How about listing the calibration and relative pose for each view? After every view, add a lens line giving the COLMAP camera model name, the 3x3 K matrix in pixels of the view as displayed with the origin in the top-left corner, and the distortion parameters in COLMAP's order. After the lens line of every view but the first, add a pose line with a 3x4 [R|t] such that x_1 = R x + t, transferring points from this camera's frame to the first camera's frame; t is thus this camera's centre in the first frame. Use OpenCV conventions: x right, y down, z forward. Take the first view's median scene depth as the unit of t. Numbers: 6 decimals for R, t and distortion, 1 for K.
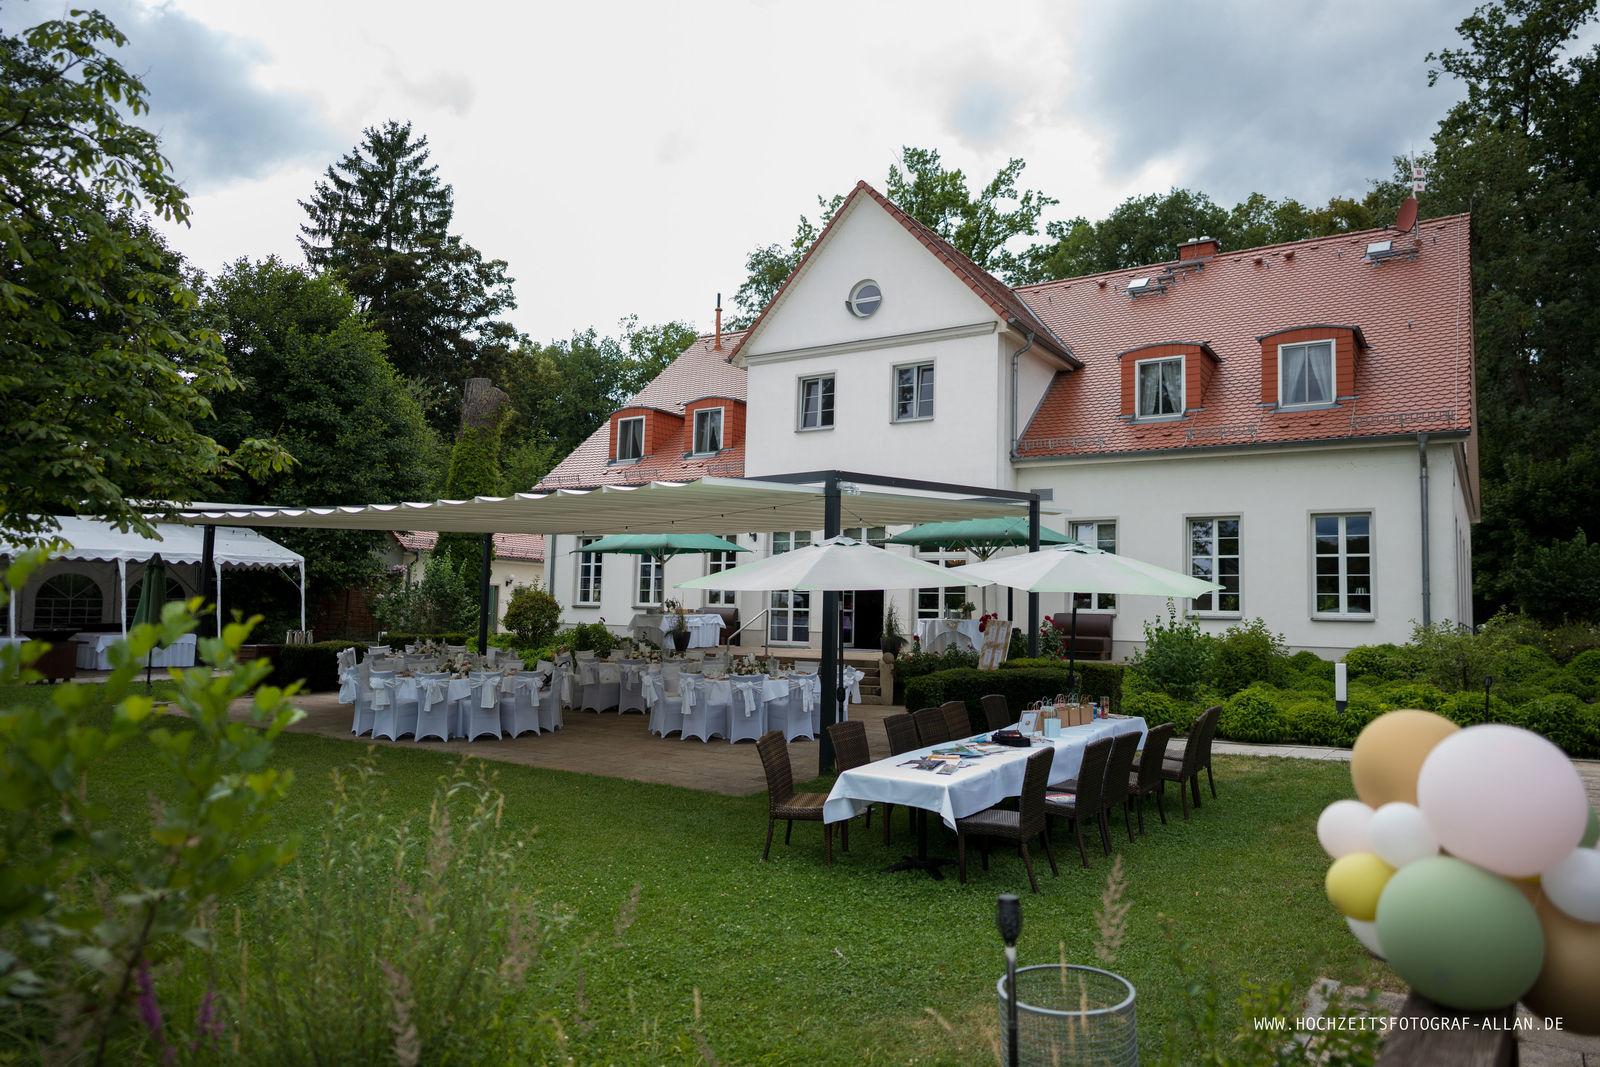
lens RADIAL K [[1059.0, 0, 800.0], [0, 1059.0, 533.5], [0, 0, 1]] dist [-0.005430, 0.000895]
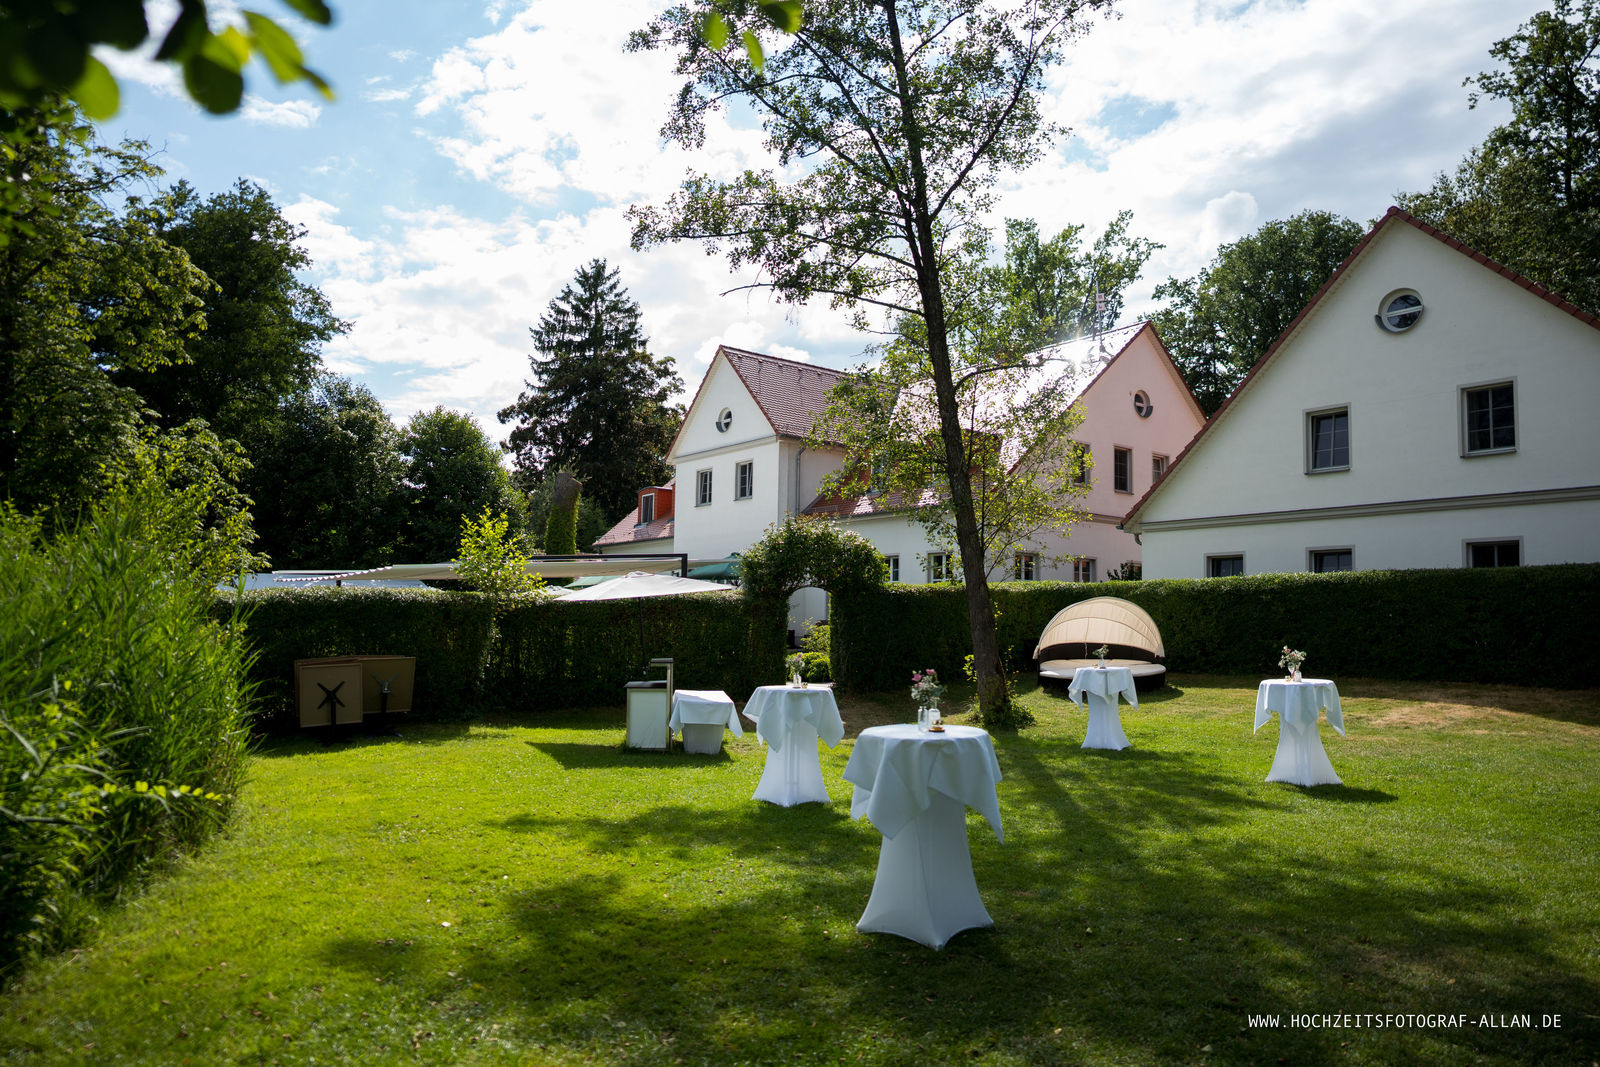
lens RADIAL K [[1130.4, 0, 797.0], [0, 1130.4, 534.2], [0, 0, 1]] dist [0.004655, 0.003105]
pose [[0.937309, -0.035601, -0.346677, 0.773934], [0.029065, 0.999288, -0.024037, -0.014319], [0.347286, 0.012453, 0.937676, -0.542795]]
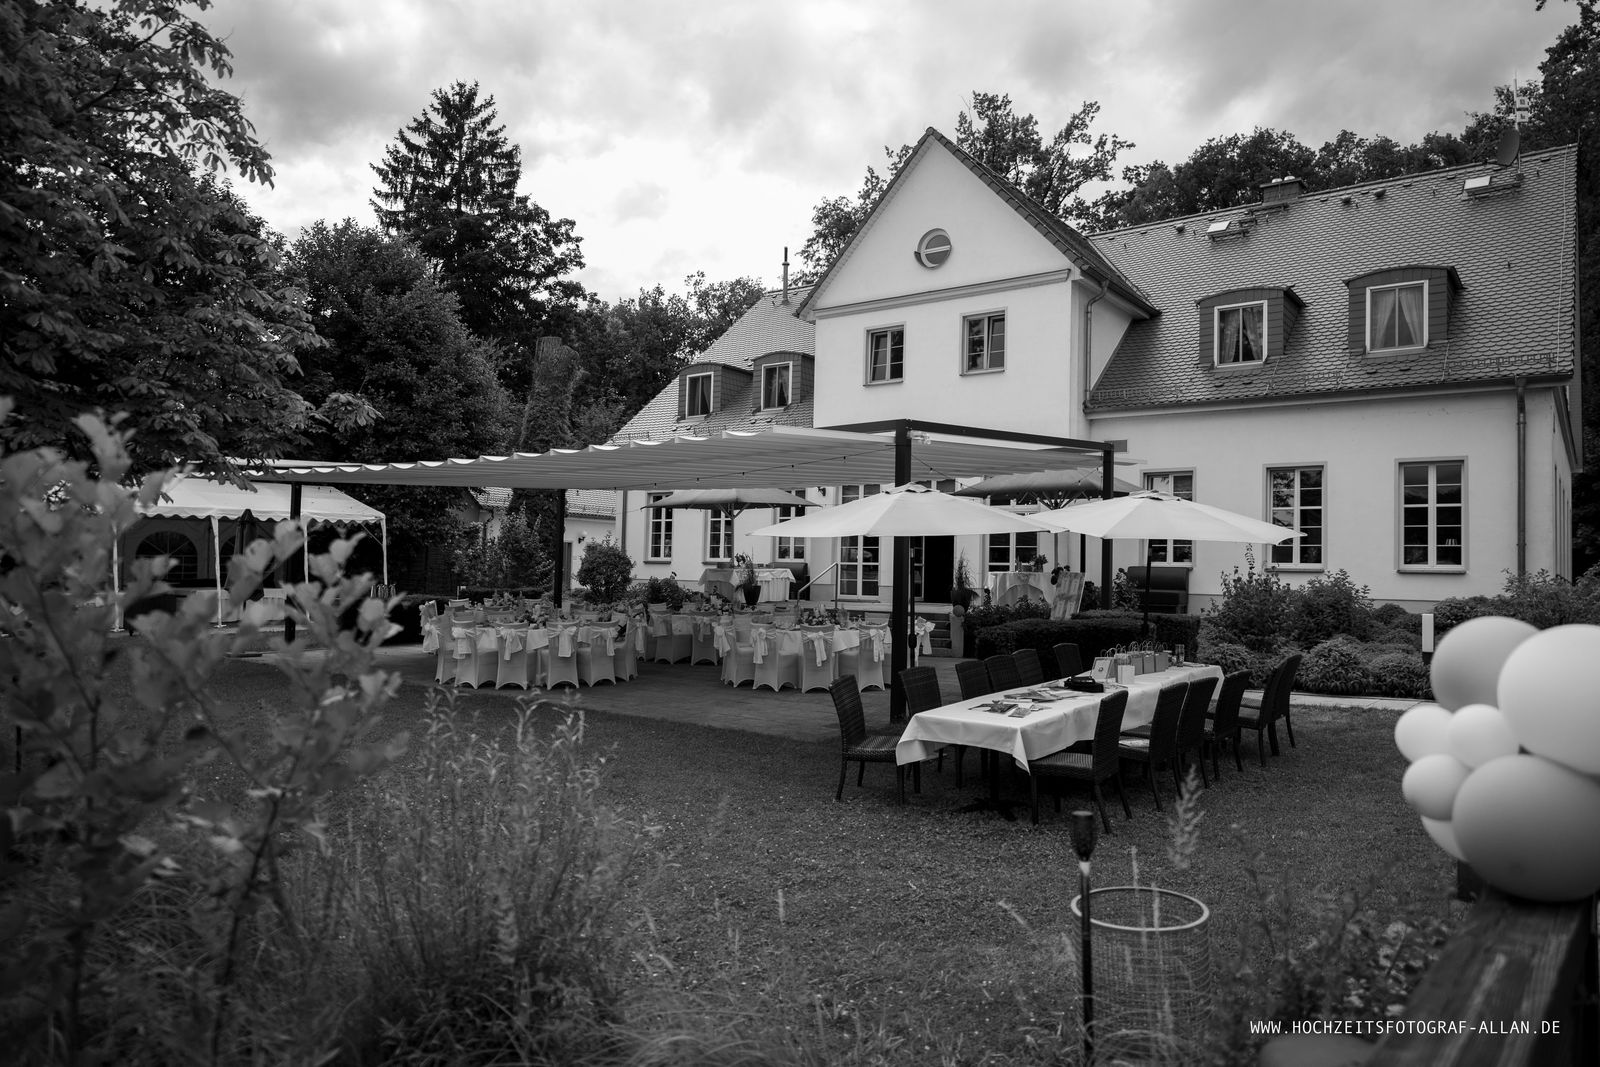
lens RADIAL K [[1063.3, 0, 800.0], [0, 1063.3, 533.5], [0, 0, 1]] dist [-0.005928, 0.001871]
pose [[0.997943, -0.004065, -0.063974, -0.001120], [0.006528, 0.999243, 0.038344, 0.004480], [0.063770, -0.038683, 0.997215, -0.003827]]
